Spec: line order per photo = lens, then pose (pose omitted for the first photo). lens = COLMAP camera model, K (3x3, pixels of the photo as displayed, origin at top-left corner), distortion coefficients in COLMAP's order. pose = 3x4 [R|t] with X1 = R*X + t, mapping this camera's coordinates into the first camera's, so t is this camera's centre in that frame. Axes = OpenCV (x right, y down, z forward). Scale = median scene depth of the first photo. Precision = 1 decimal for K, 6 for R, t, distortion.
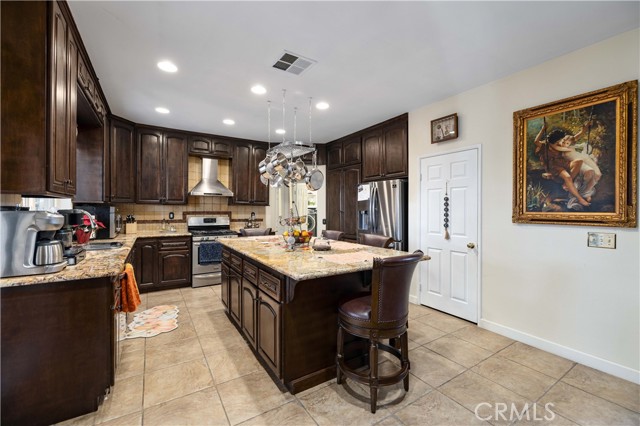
lens RADIAL K [[268.4, 0, 318.6], [0, 268.4, 208.8], [0, 0, 1]] dist [-0.000521, -0.000319]
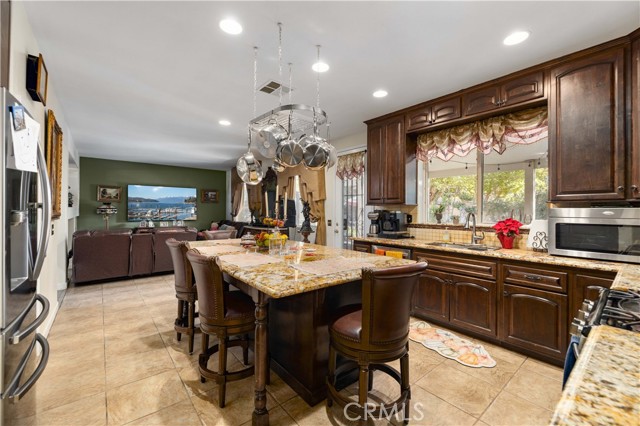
lens RADIAL K [[268.4, 0, 318.6], [0, 268.4, 208.8], [0, 0, 1]] dist [-0.000521, -0.000319]
pose [[-0.992689, -0.010752, -0.120223, -0.103087], [-0.009254, 0.999872, -0.013016, 0.008947], [0.120347, -0.011809, -0.992662, 1.591821]]
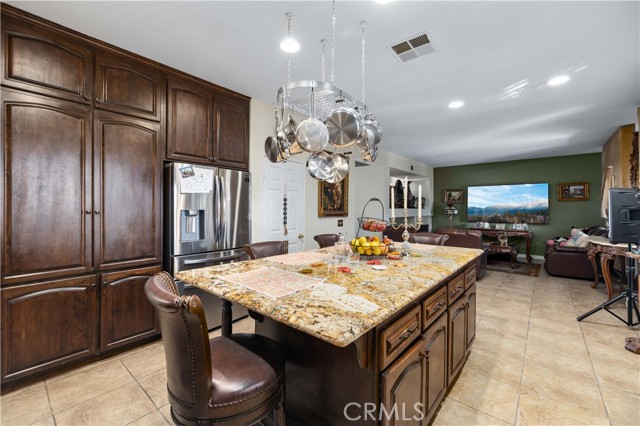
lens RADIAL K [[268.4, 0, 318.6], [0, 268.4, 208.8], [0, 0, 1]] dist [-0.000521, -0.000319]
pose [[-0.304584, -0.003721, 0.952478, -0.618731], [-0.011575, 0.999933, 0.000205, 0.001141], [-0.952415, -0.010963, -0.304607, 1.136391]]
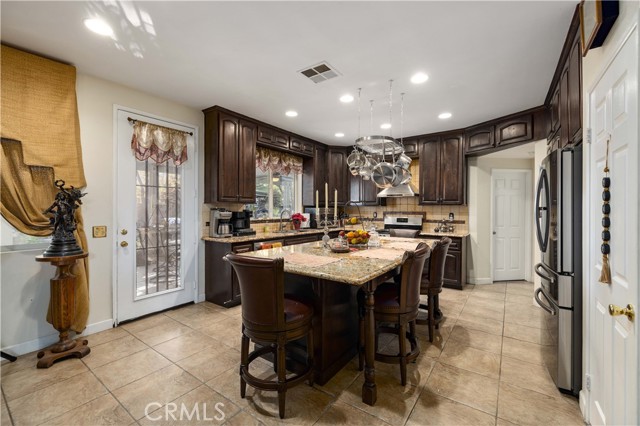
lens RADIAL K [[268.4, 0, 318.6], [0, 268.4, 208.8], [0, 0, 1]] dist [-0.000521, -0.000319]
pose [[0.372563, -0.004245, -0.927997, 0.642231], [0.001948, 0.999991, -0.003792, 0.003340], [0.928005, -0.000395, 0.372568, 0.428433]]
